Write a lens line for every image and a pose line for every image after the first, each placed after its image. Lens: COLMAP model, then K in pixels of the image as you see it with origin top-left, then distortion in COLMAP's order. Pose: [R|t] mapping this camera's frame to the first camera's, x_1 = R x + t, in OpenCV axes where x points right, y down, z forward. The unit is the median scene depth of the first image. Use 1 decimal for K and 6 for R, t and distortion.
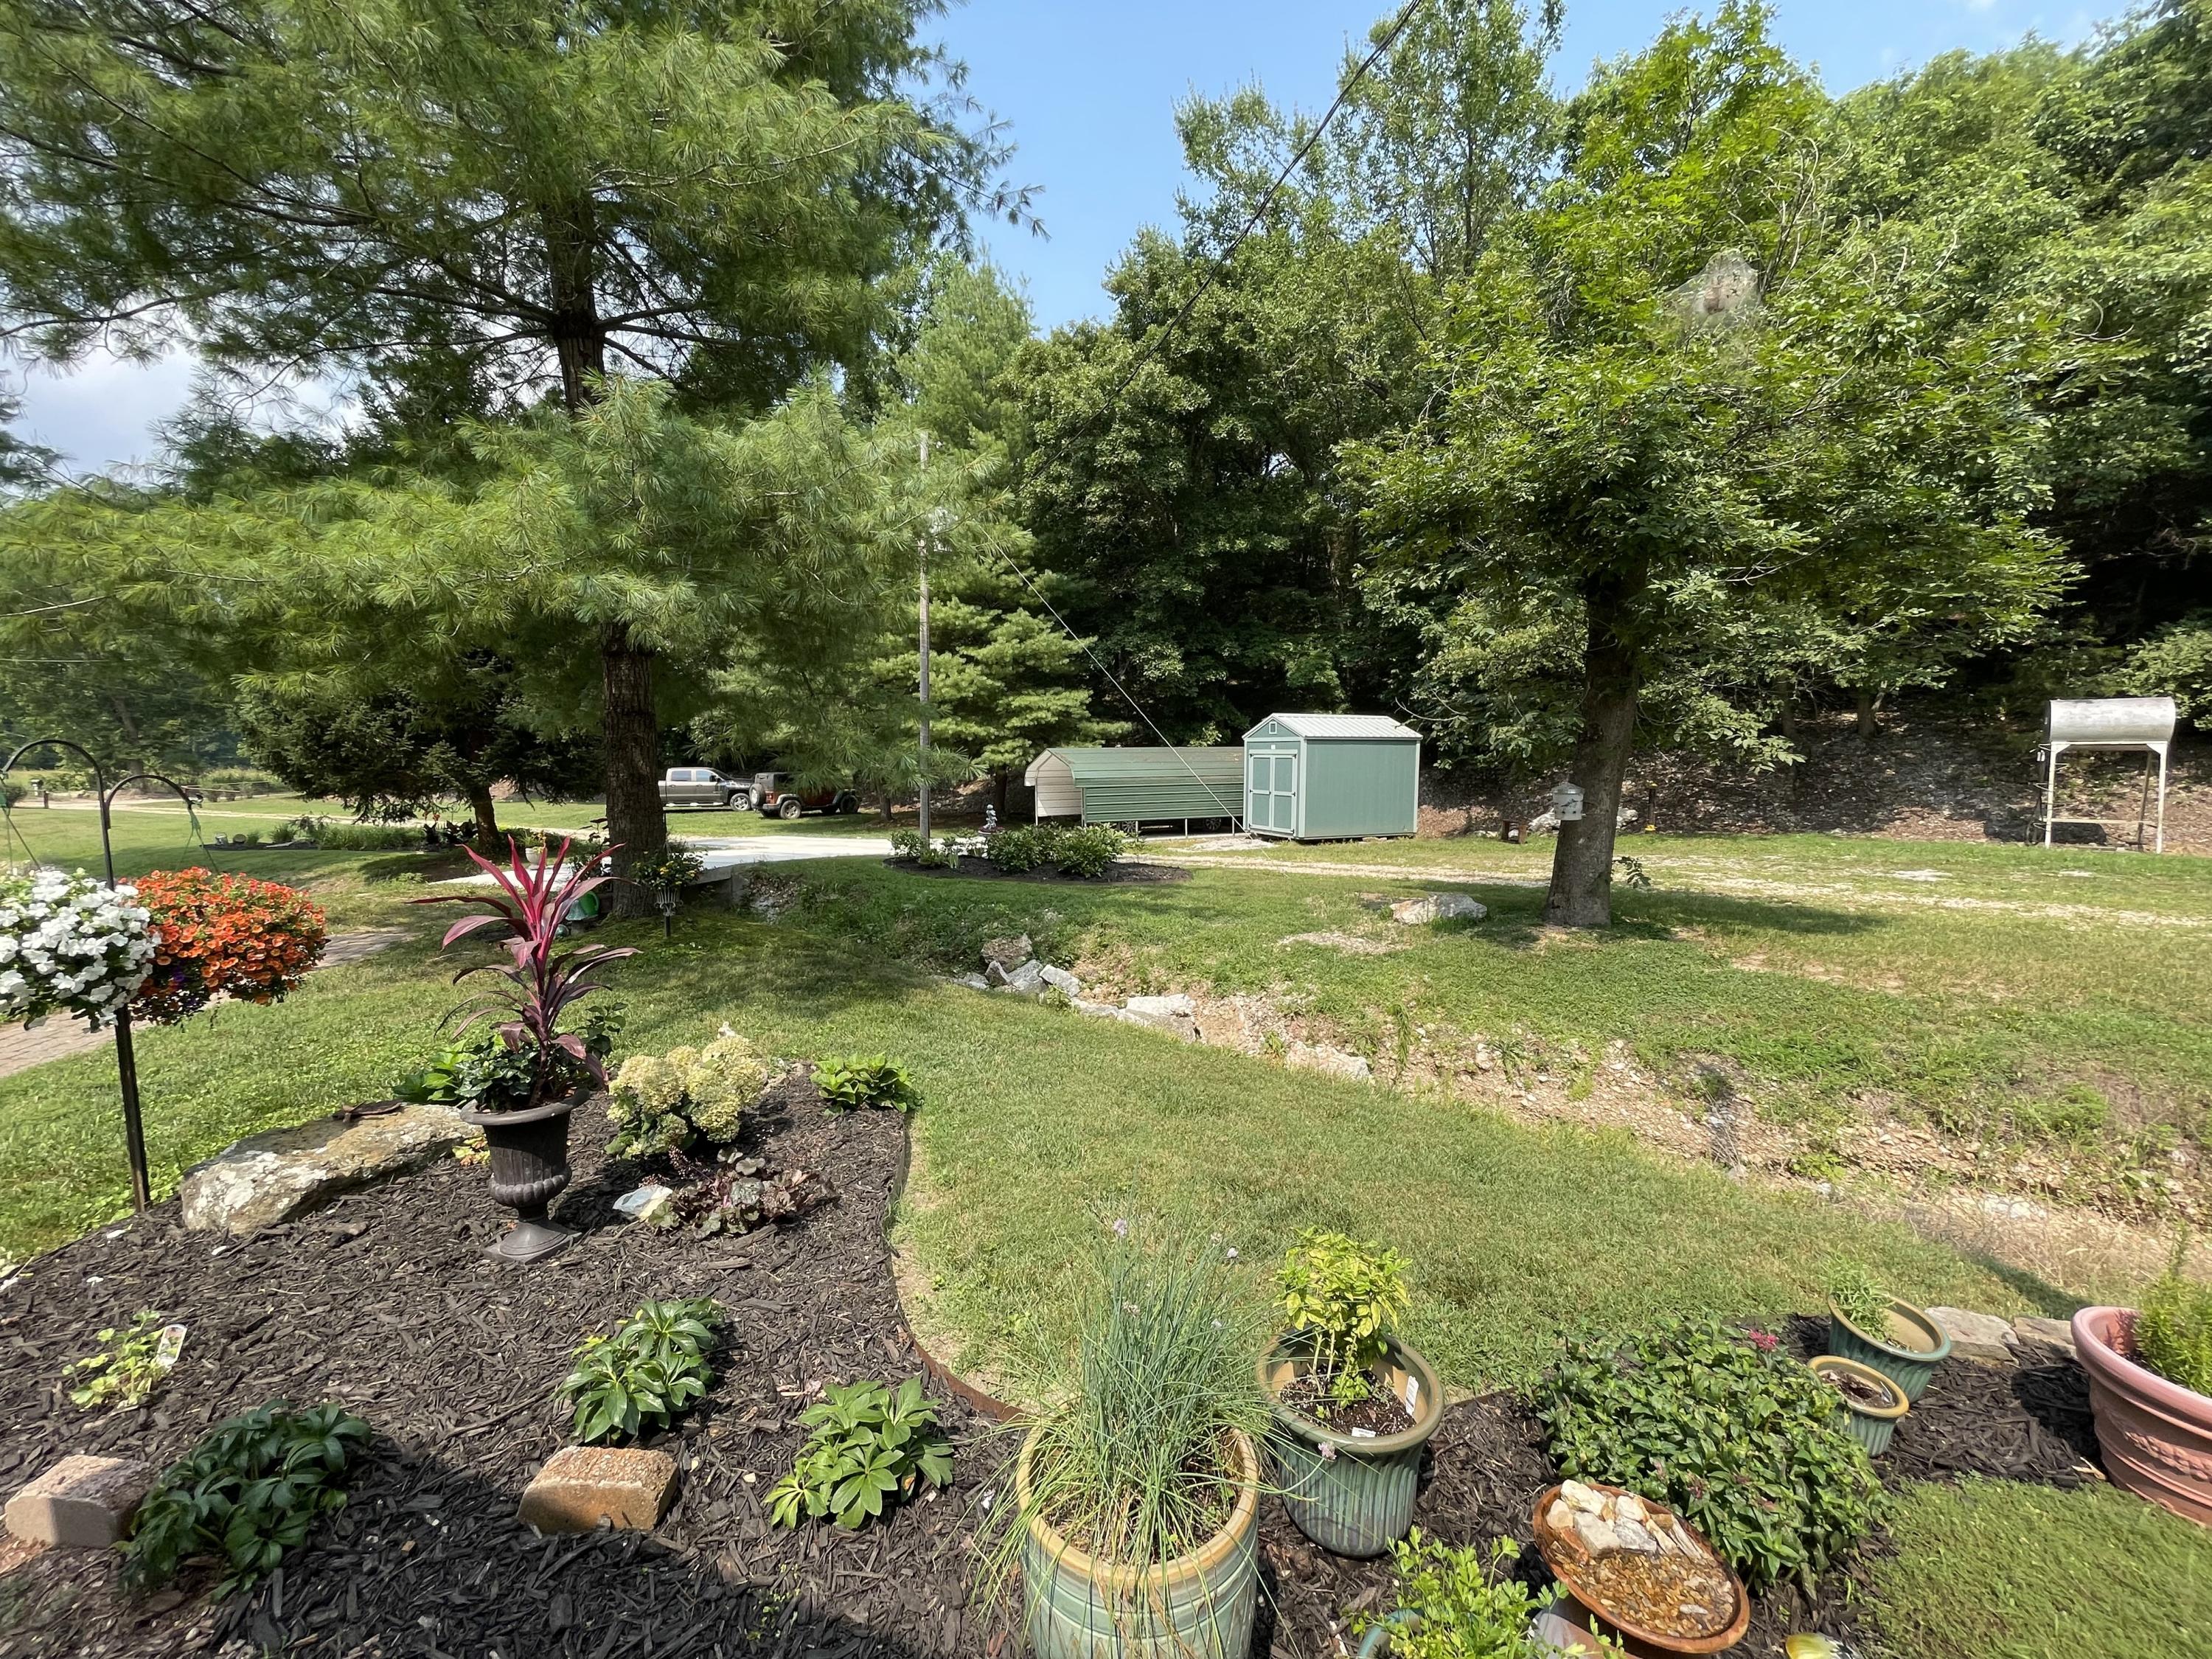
lens RADIAL K [[894.4, 0, 1099.3], [0, 894.4, 829.5], [0, 0, 1]] dist [-0.001242, -0.000204]
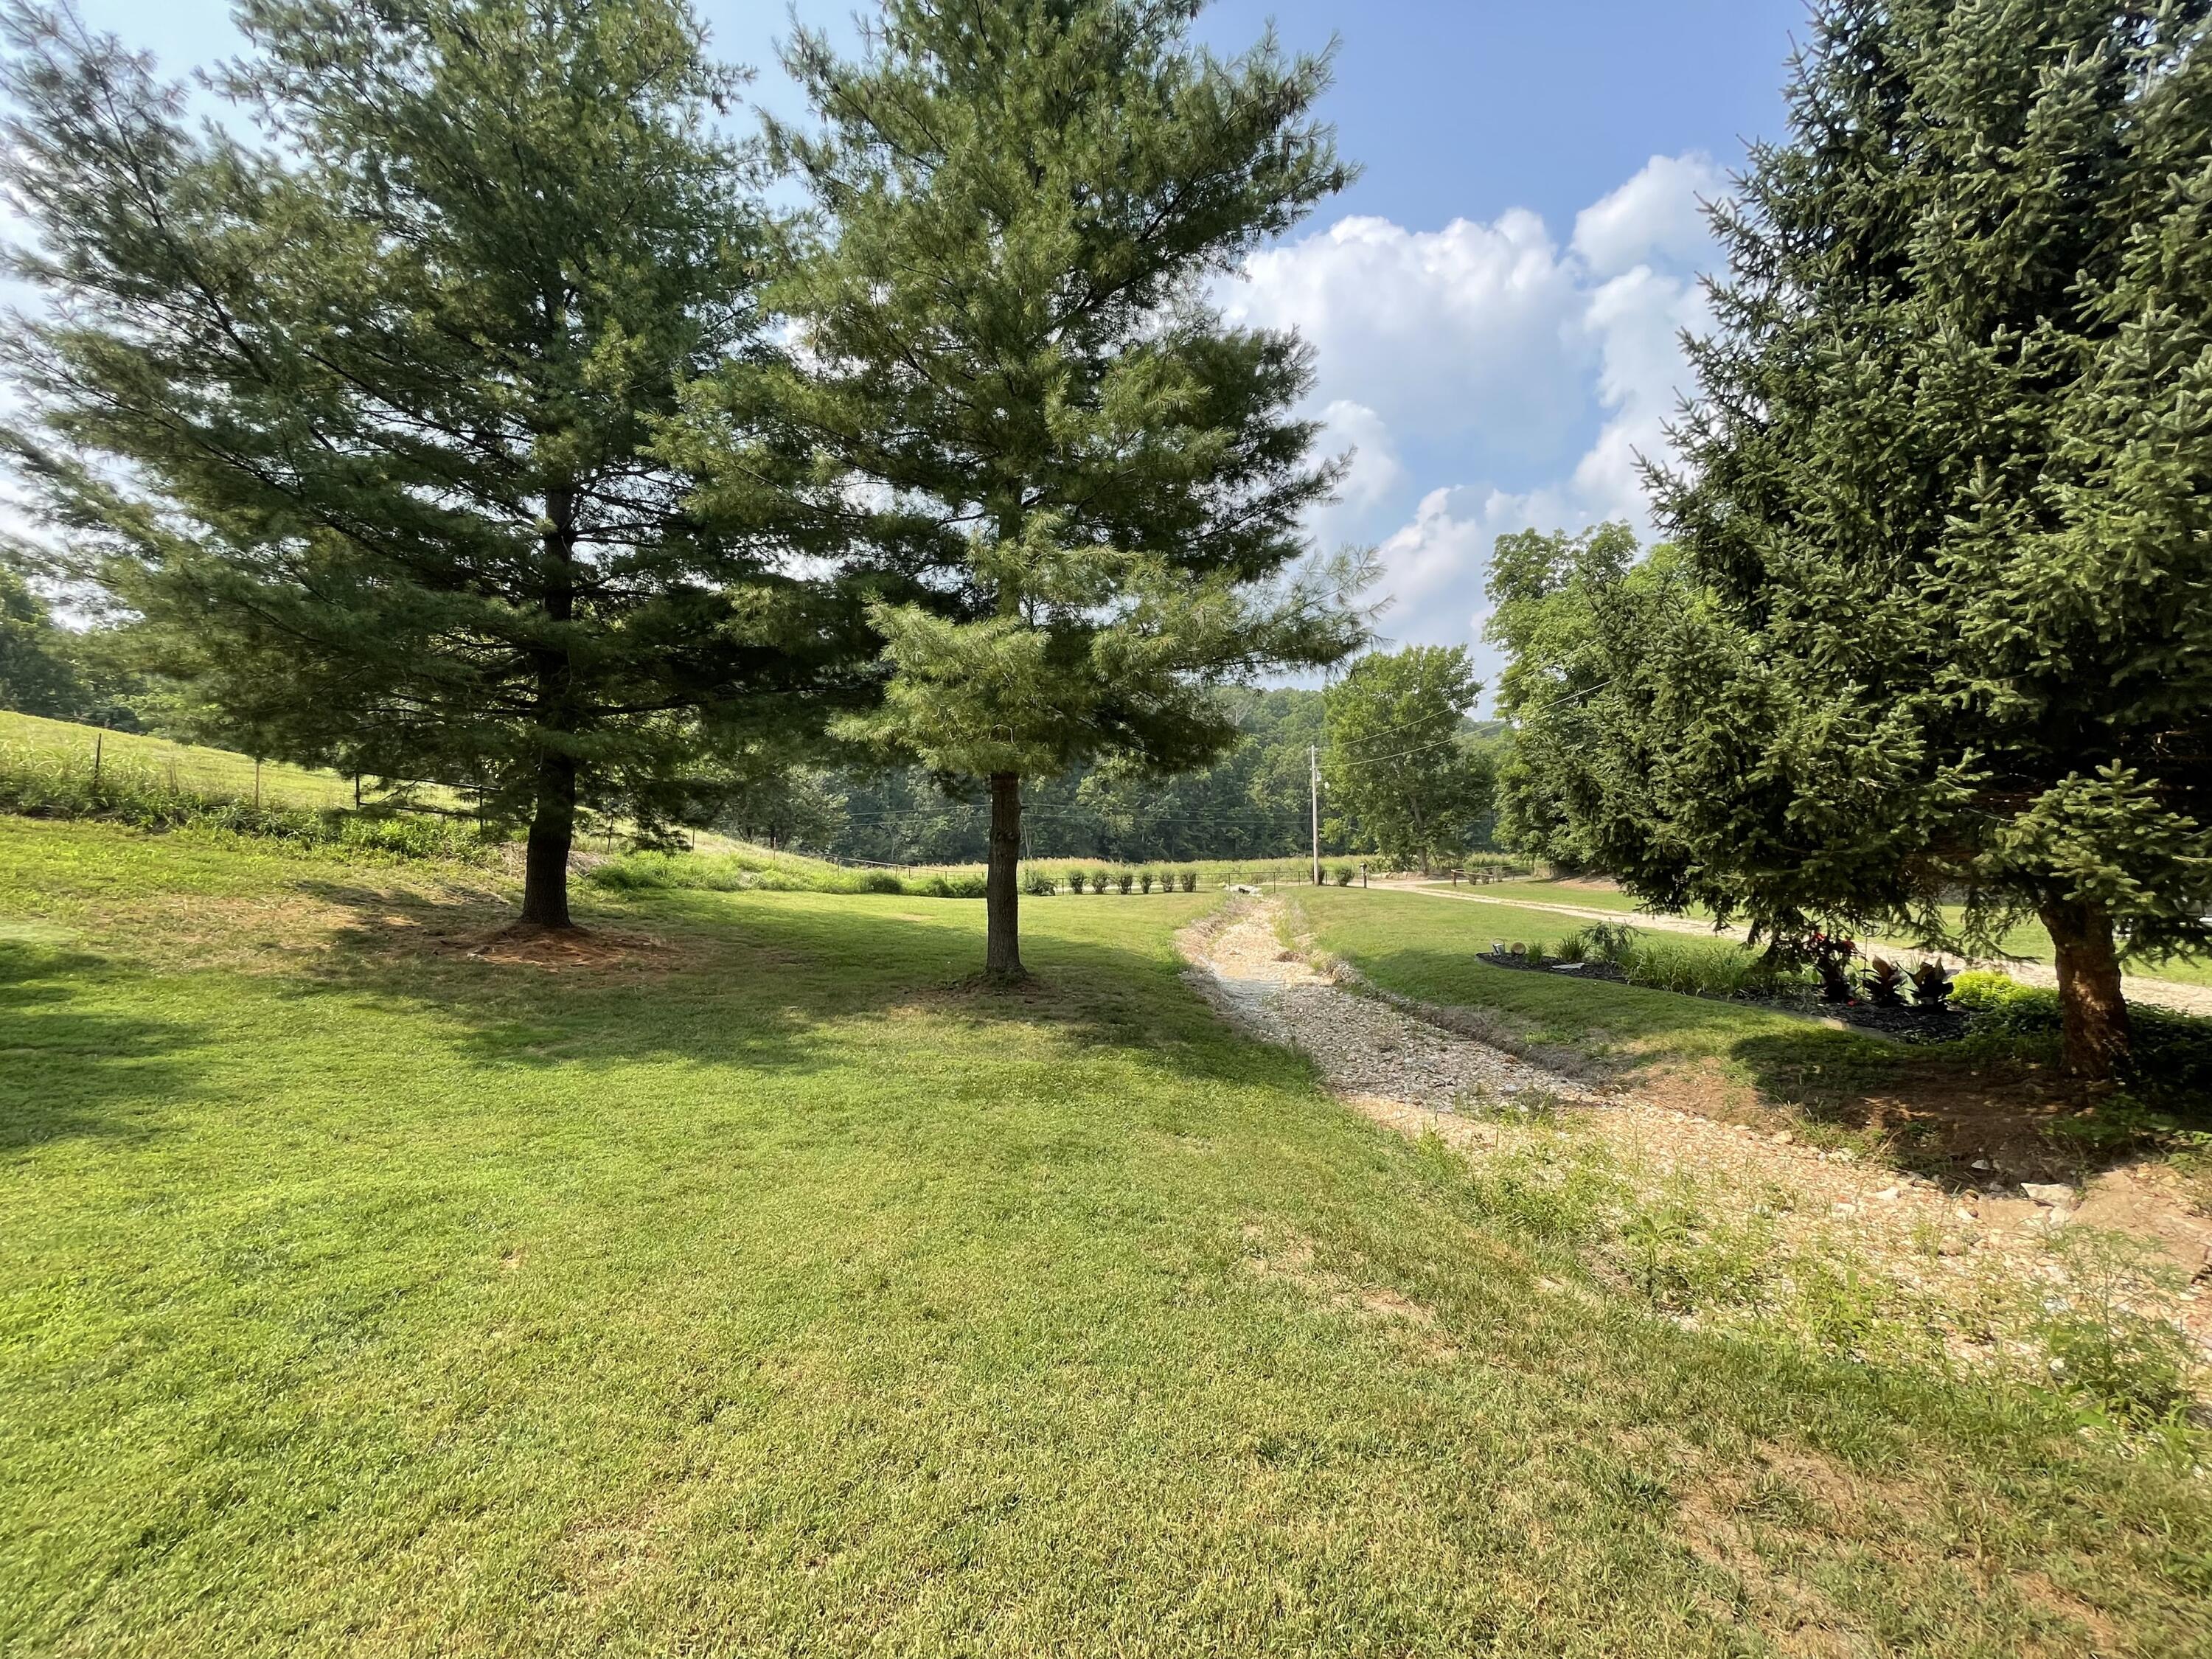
lens RADIAL K [[894.4, 0, 1100.9], [0, 894.4, 831.9], [0, 0, 1]] dist [-0.001242, -0.000204]
pose [[0.392492, -0.028476, -0.919315, -0.420557], [-0.054087, 0.997076, -0.053977, -0.027370], [0.918164, 0.070908, 0.389804, 0.393454]]
